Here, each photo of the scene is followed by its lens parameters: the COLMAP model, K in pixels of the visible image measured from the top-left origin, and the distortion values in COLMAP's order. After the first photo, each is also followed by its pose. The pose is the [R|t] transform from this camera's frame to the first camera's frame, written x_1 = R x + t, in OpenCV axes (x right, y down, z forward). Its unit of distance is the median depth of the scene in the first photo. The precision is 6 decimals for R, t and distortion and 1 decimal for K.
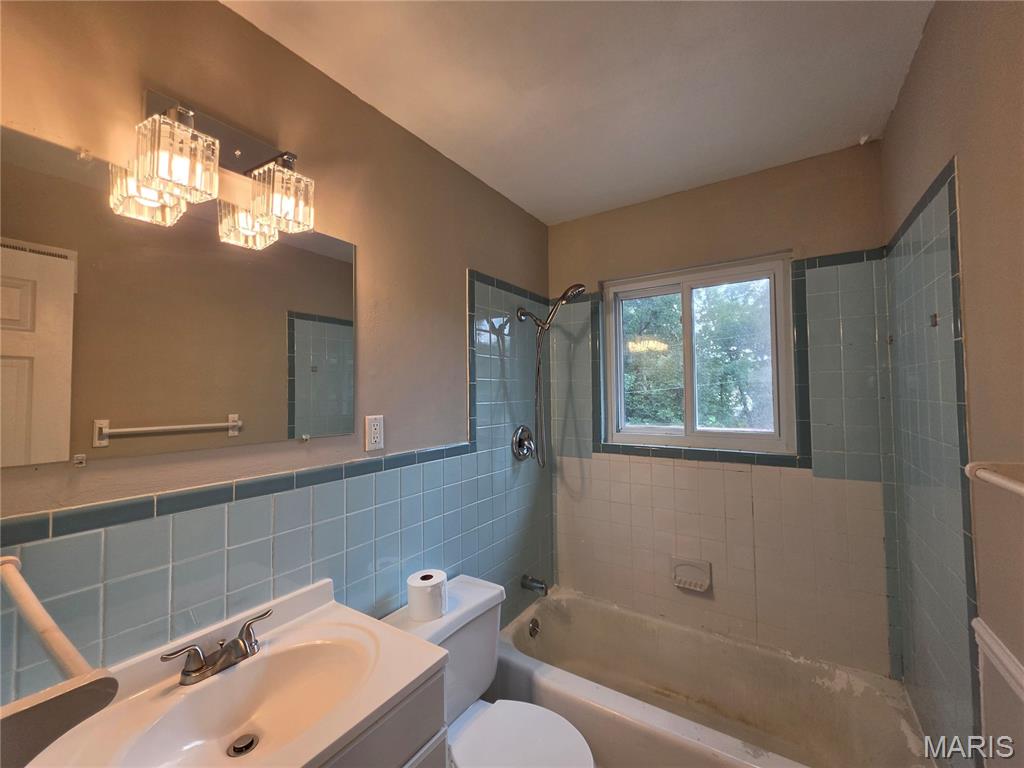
lens RADIAL K [[411.5, 0, 509.8], [0, 411.5, 380.2], [0, 0, 1]] dist [-0.003683, 0.000546]
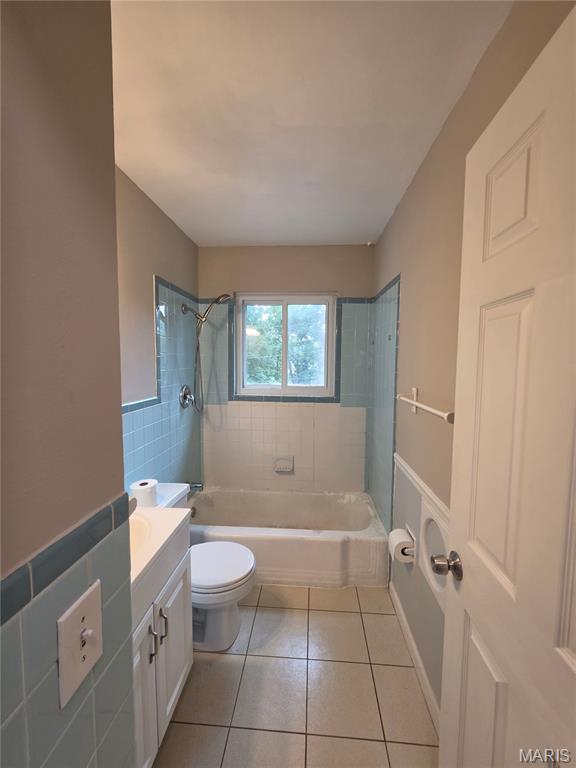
lens RADIAL K [[311.7, 0, 289.1], [0, 311.7, 382.2], [0, 0, 1]] dist [-0.000934, 0.000096]
pose [[0.865681, -0.015903, 0.500343, -0.244594], [-0.035383, 0.995052, 0.092846, -0.021100], [-0.499343, -0.098079, 0.860835, -0.187513]]
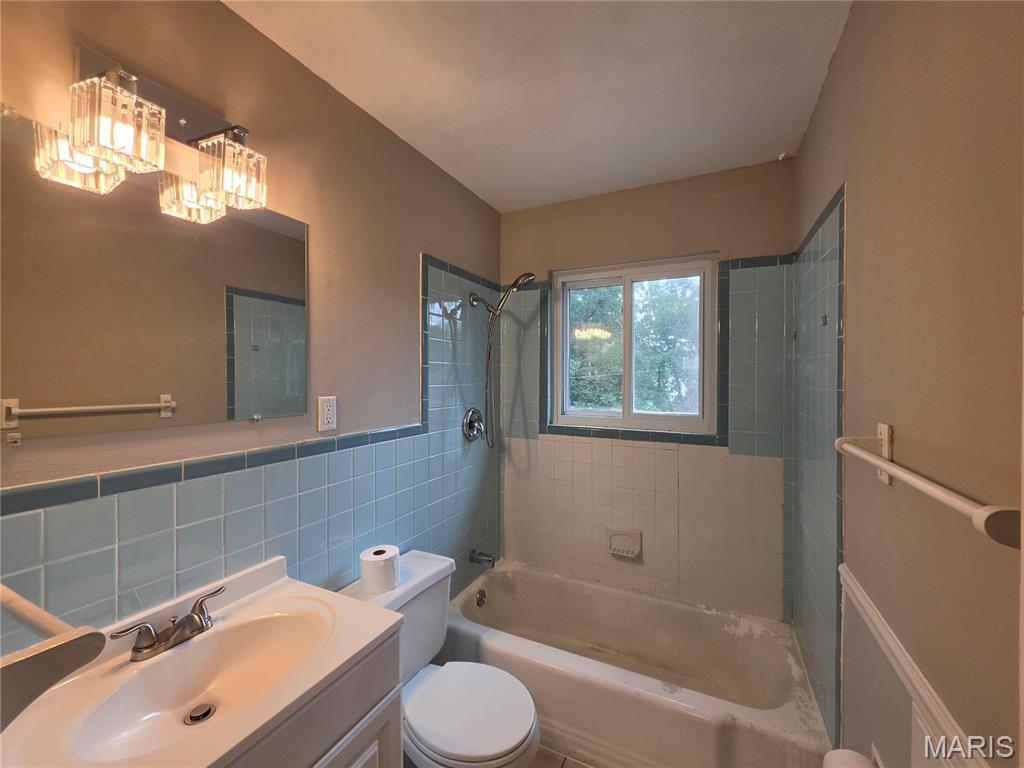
lens RADIAL K [[411.5, 0, 509.8], [0, 411.5, 380.2], [0, 0, 1]] dist [-0.003683, 0.000546]
pose [[0.991959, 0.013849, 0.125798, -0.009885], [-0.018761, 0.999103, 0.037953, -0.000510], [-0.125159, -0.040008, 0.991330, -0.042253]]
